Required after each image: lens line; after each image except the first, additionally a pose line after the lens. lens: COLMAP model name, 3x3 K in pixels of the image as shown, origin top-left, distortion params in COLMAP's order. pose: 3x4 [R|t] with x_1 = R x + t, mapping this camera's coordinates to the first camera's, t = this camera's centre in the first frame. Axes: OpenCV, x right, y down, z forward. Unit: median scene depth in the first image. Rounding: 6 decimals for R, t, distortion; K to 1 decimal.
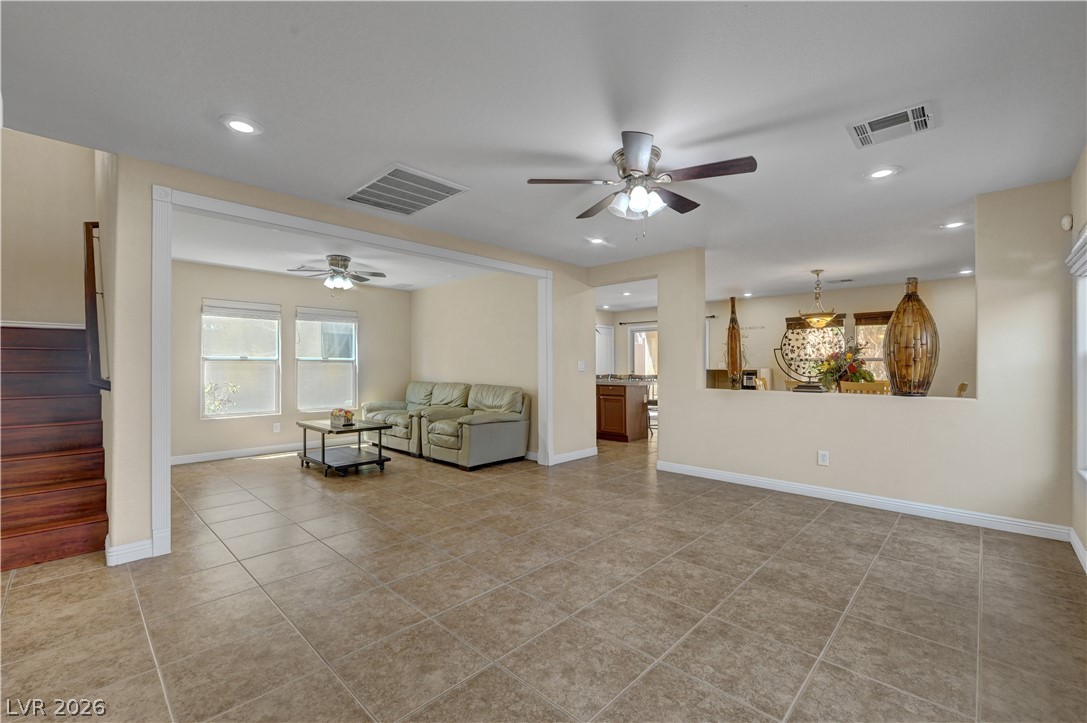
lens RADIAL K [[461.4, 0, 584.9], [0, 461.4, 361.4], [0, 0, 1]] dist [0.005494, 0.001178]
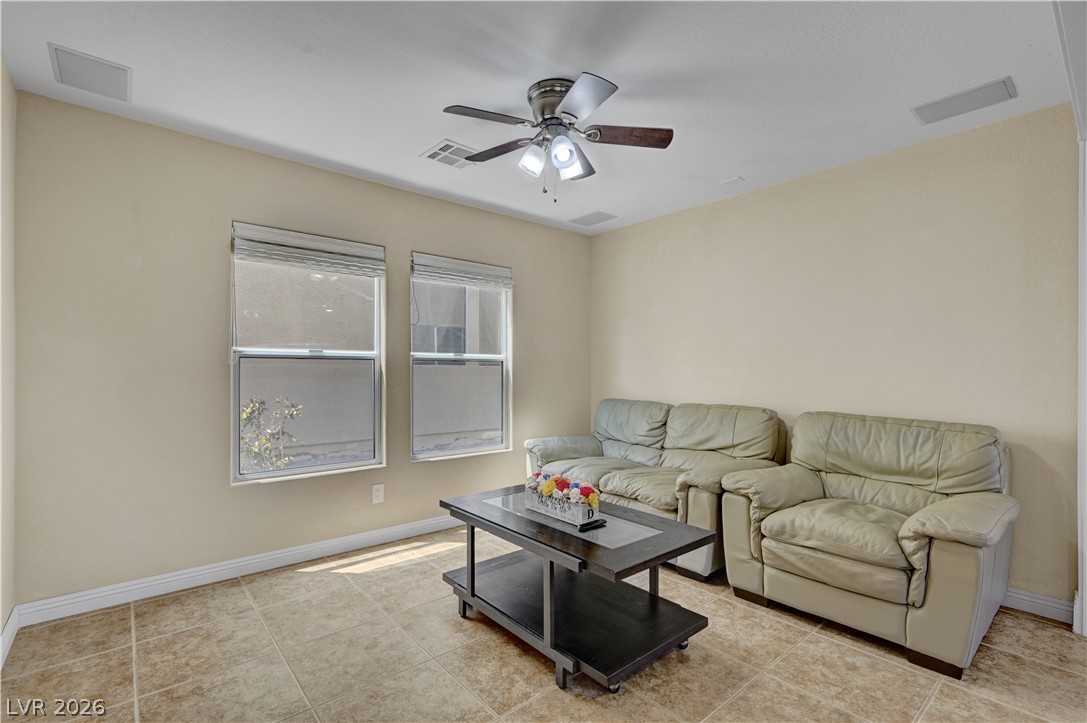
lens RADIAL K [[498.8, 0, 598.5], [0, 498.8, 375.0], [0, 0, 1]] dist [-0.000902, -0.000347]
pose [[0.997501, 0.003733, -0.070550, -0.431721], [-0.002141, 0.999742, 0.022618, 0.002531], [0.070617, -0.022410, 0.997252, 0.532292]]
